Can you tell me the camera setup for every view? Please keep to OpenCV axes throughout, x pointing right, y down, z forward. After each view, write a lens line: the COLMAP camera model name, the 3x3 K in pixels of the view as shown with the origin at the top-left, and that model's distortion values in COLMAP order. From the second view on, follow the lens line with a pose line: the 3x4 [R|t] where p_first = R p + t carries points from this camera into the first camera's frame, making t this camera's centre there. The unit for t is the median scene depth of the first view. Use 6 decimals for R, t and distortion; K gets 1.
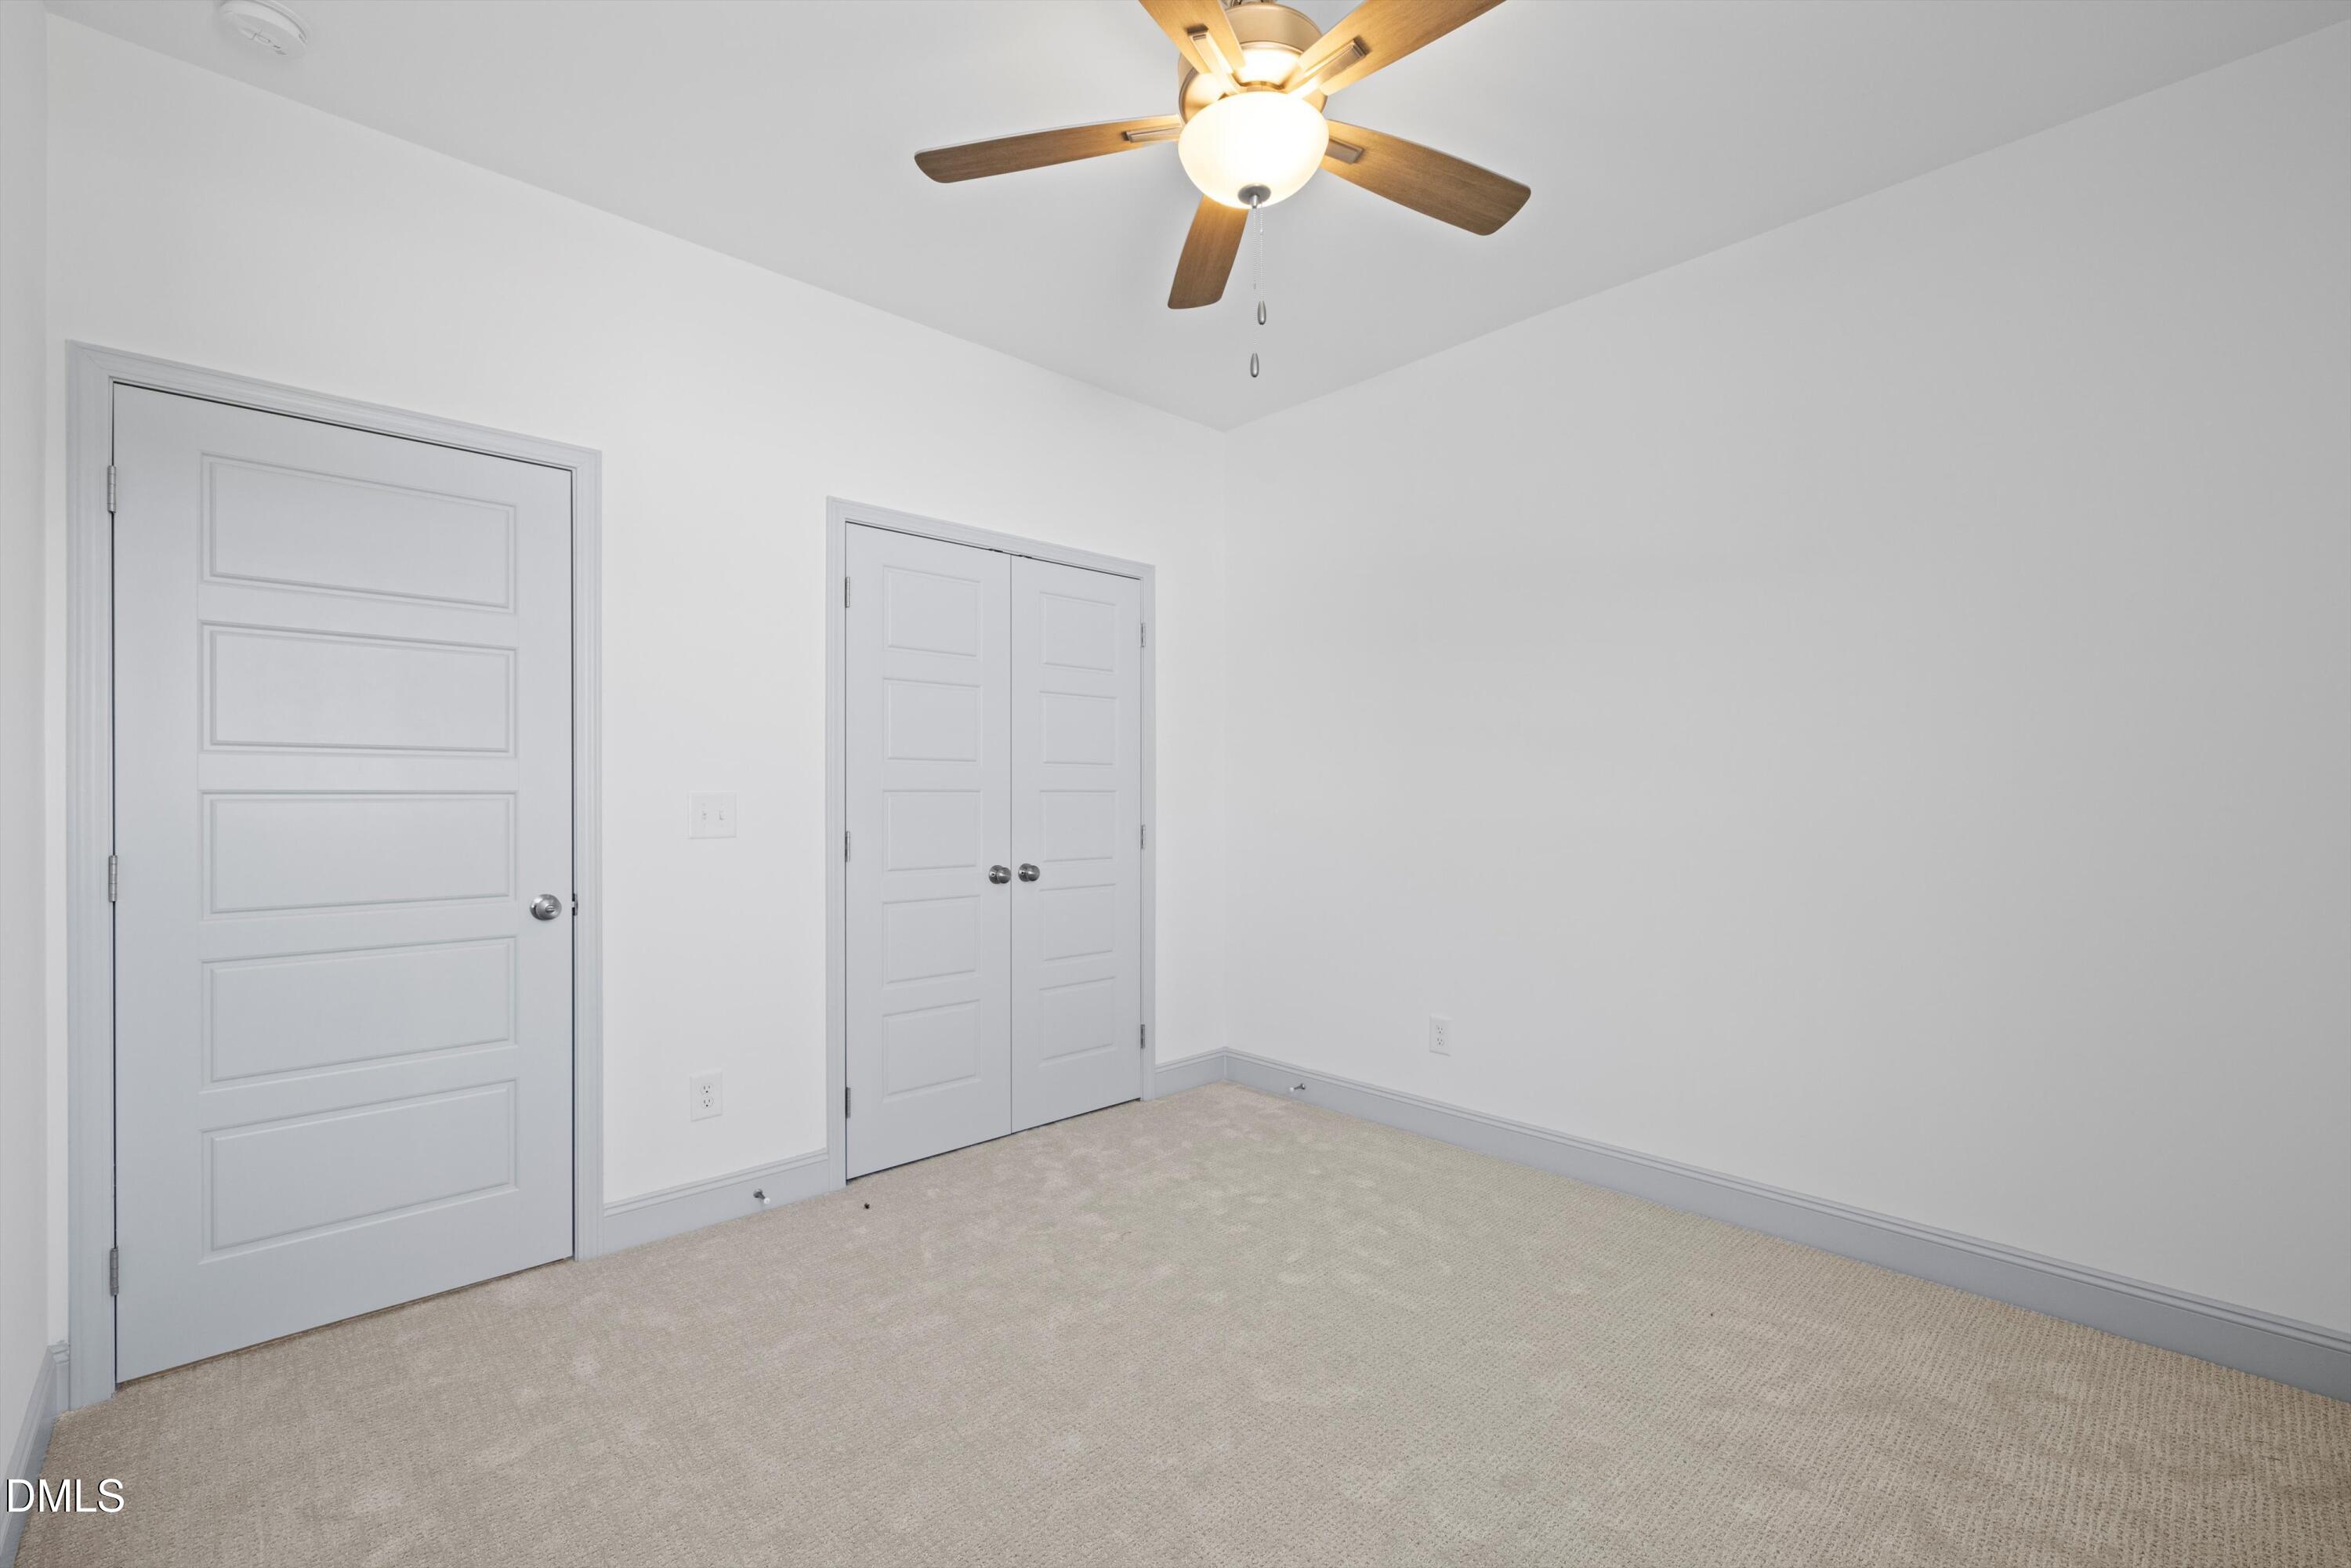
lens RADIAL K [[1007.1, 0, 1179.5], [0, 1007.1, 797.5], [0, 0, 1]] dist [0.018515, 0.000454]
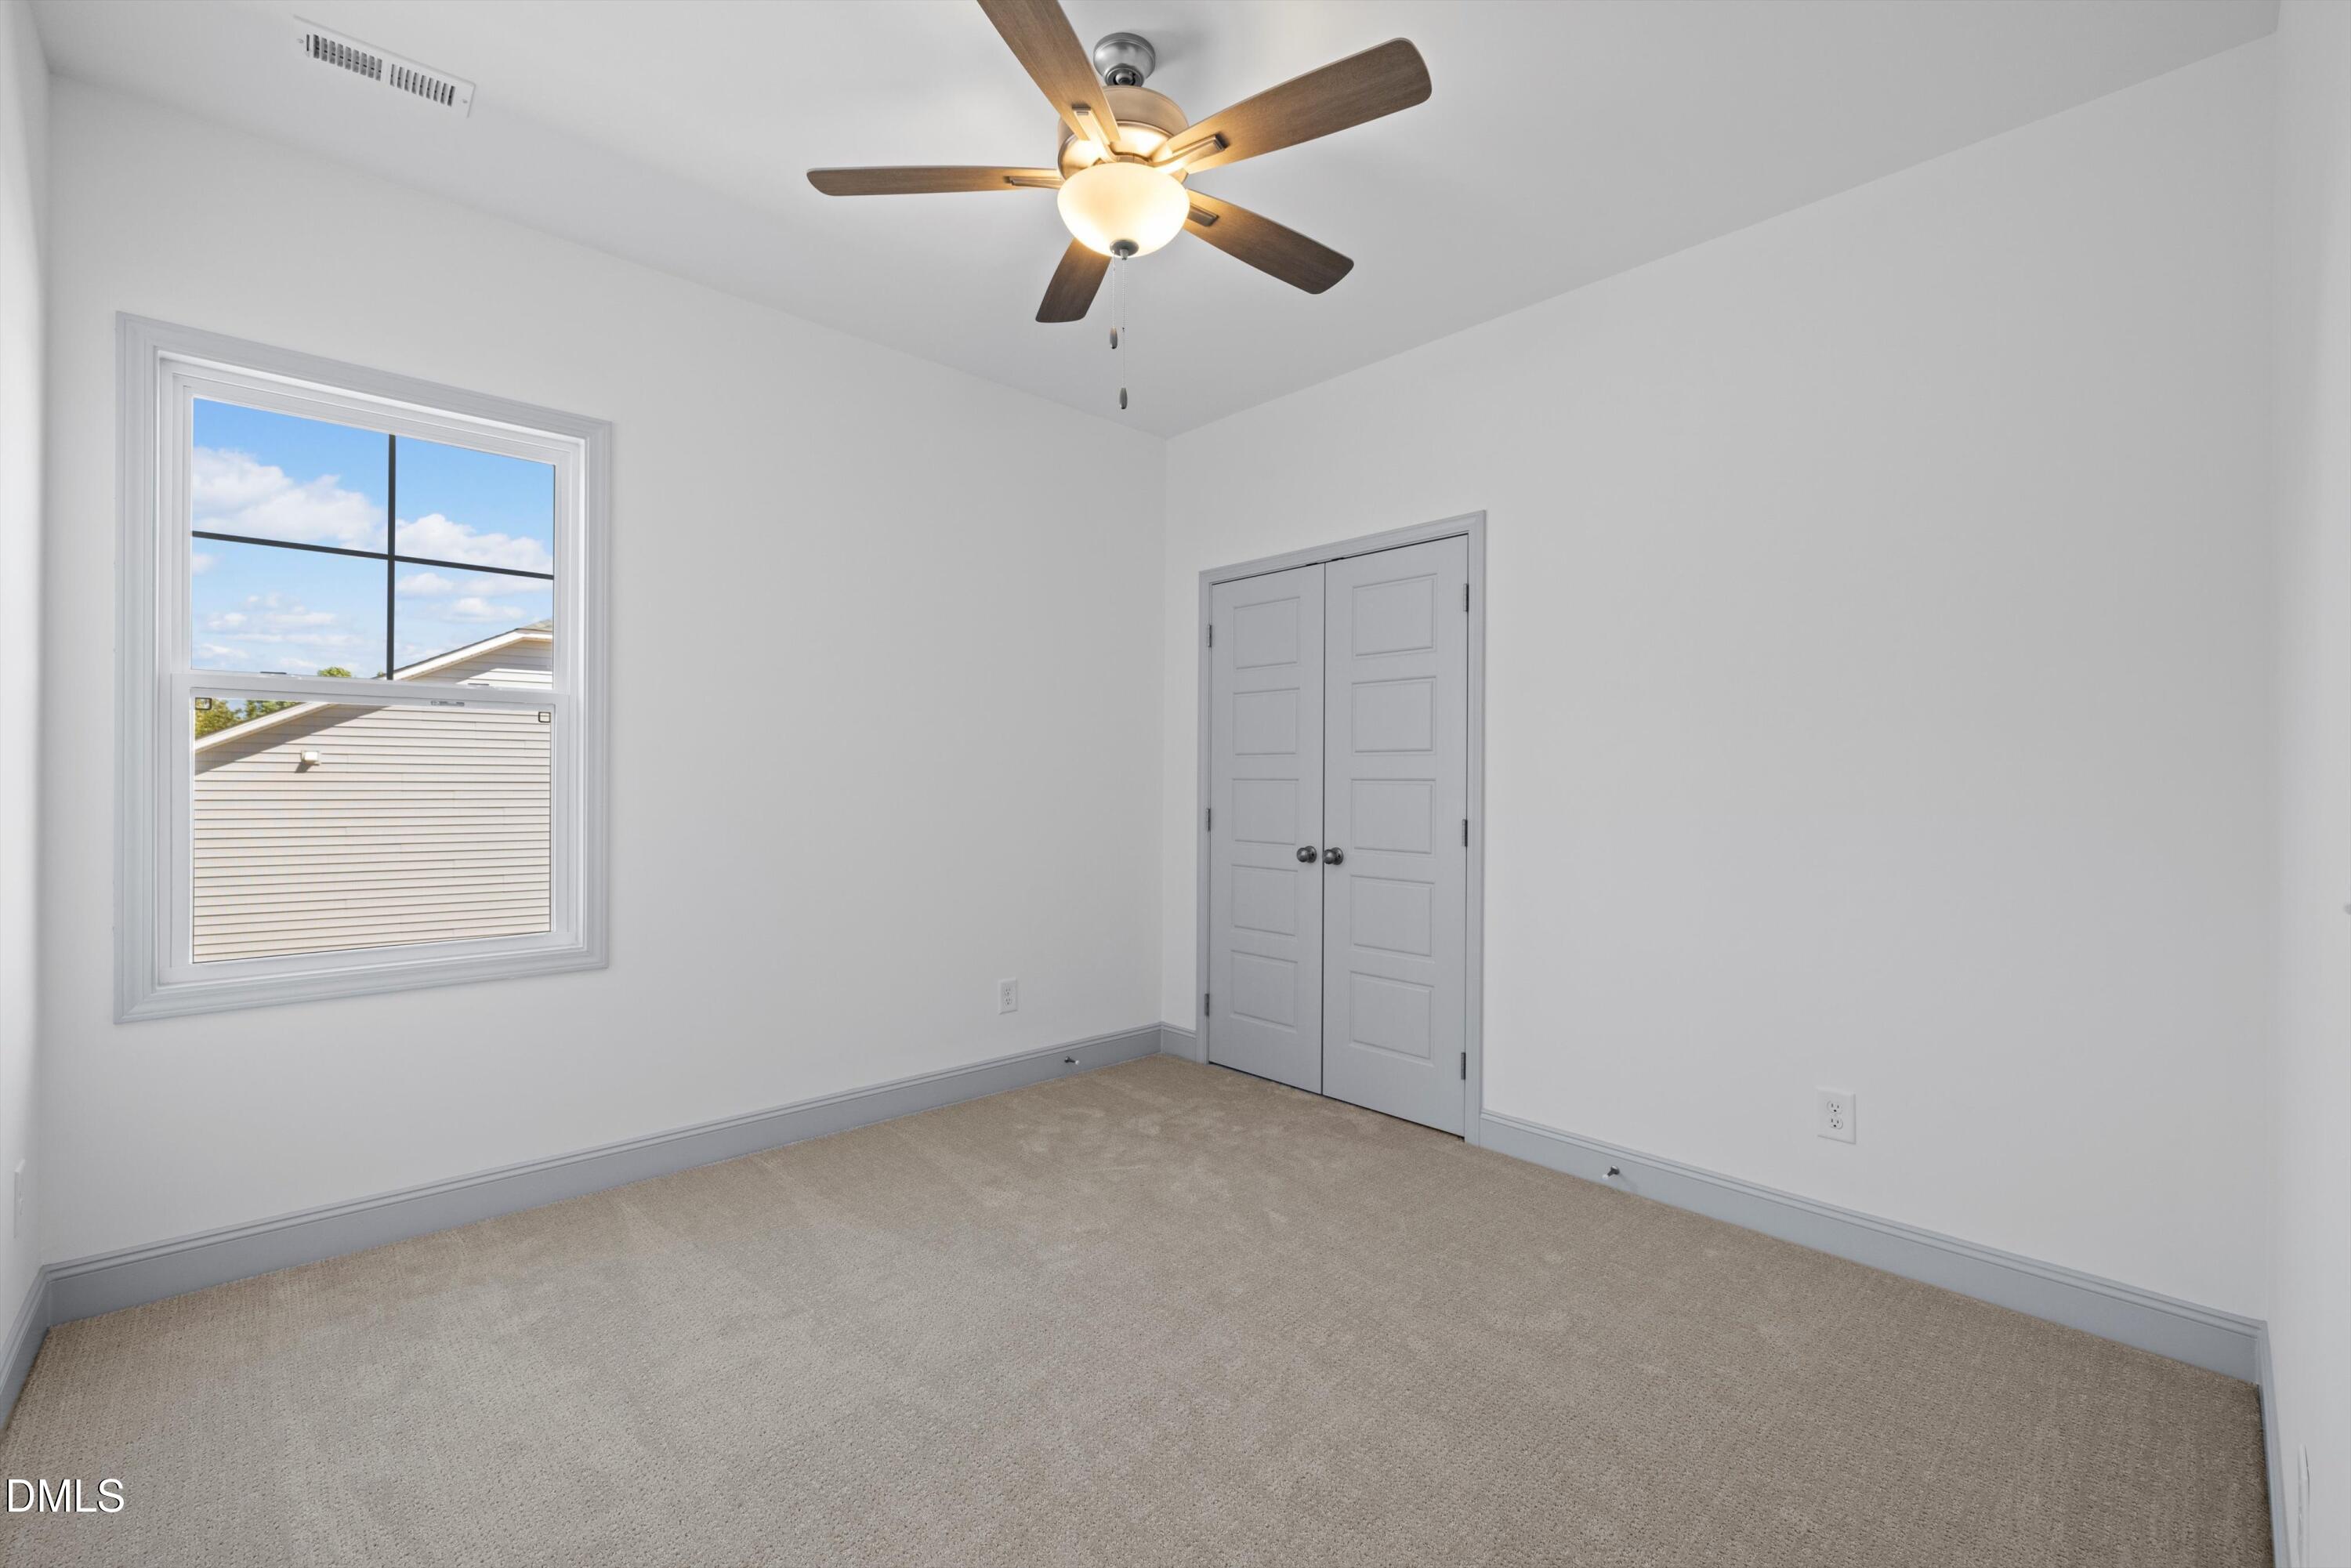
lens RADIAL K [[995.0, 0, 1179.6], [0, 995.0, 780.1], [0, 0, 1]] dist [0.009627, -0.000011]
pose [[-0.003499, 0.004940, -0.999982, 0.697448], [-0.011046, 0.999927, 0.004978, -0.007345], [0.999933, 0.011063, -0.003444, 0.649979]]
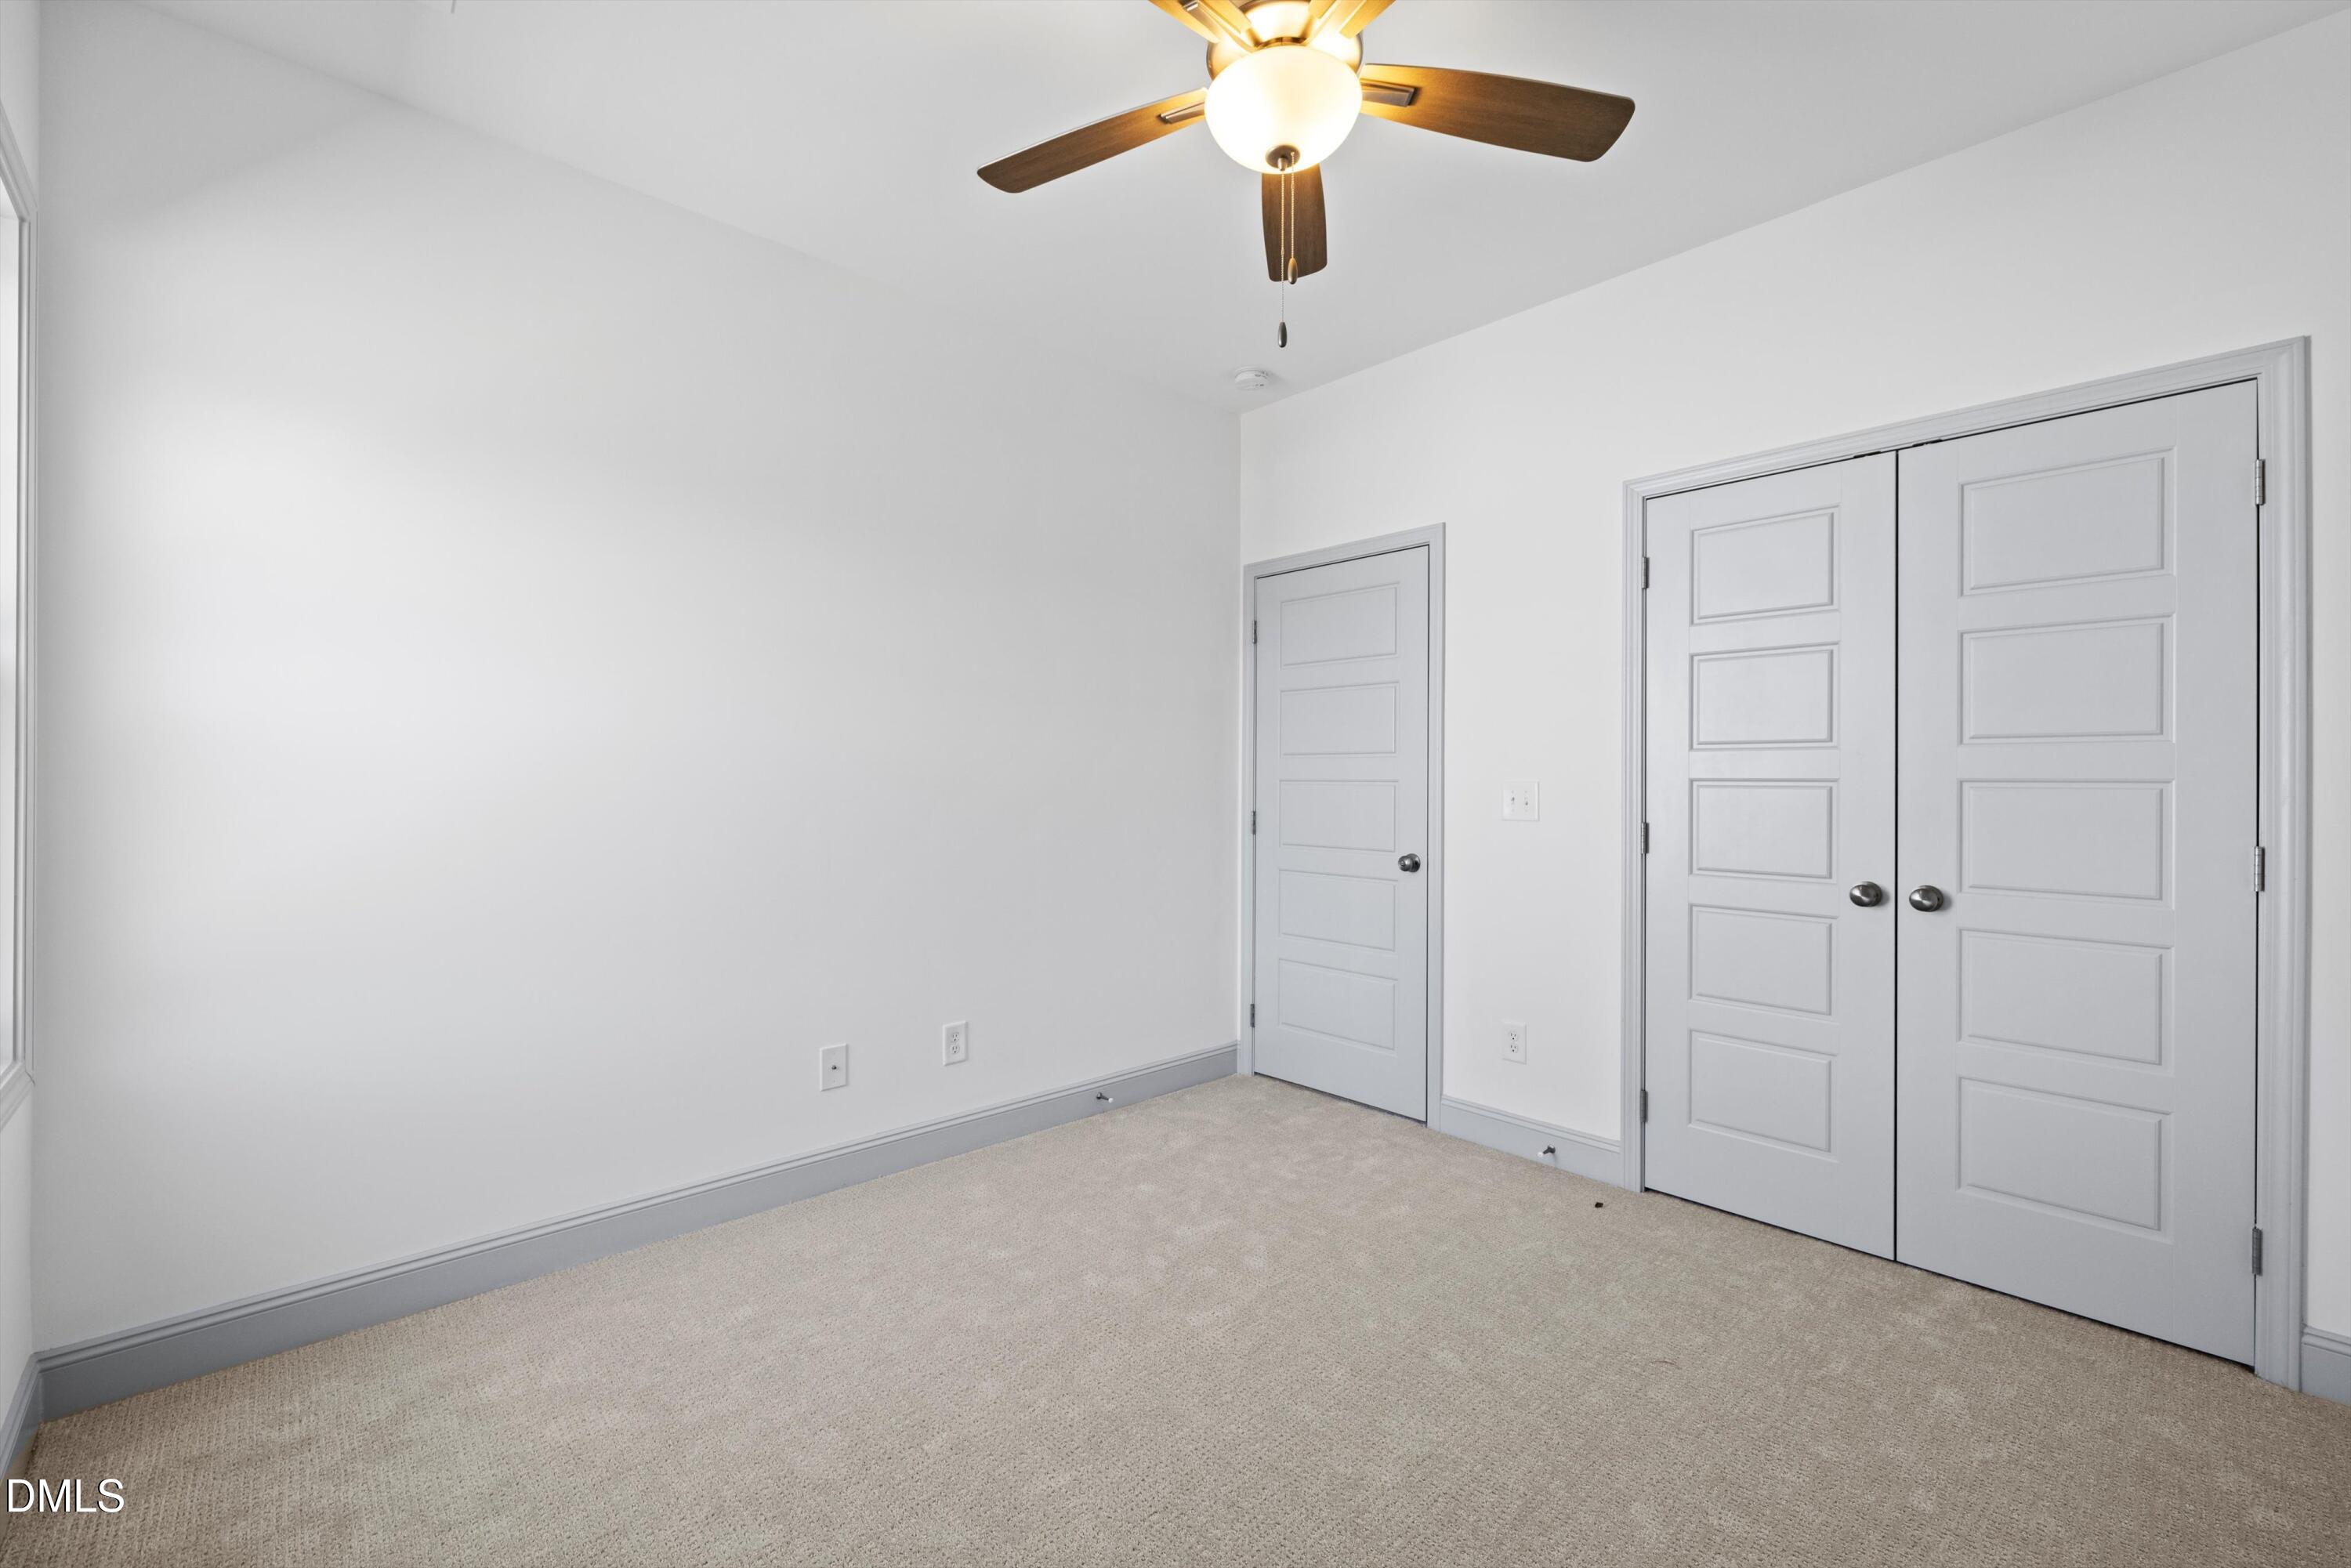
lens RADIAL K [[953.9, 0, 1150.5], [0, 953.9, 785.5], [0, 0, 1]] dist [-0.003810, -0.000018]
pose [[-0.000273, 0.008727, -0.999962, 0.516295], [-0.008987, 0.999922, 0.008729, -0.005138], [0.999960, 0.008989, -0.000195, 0.479395]]
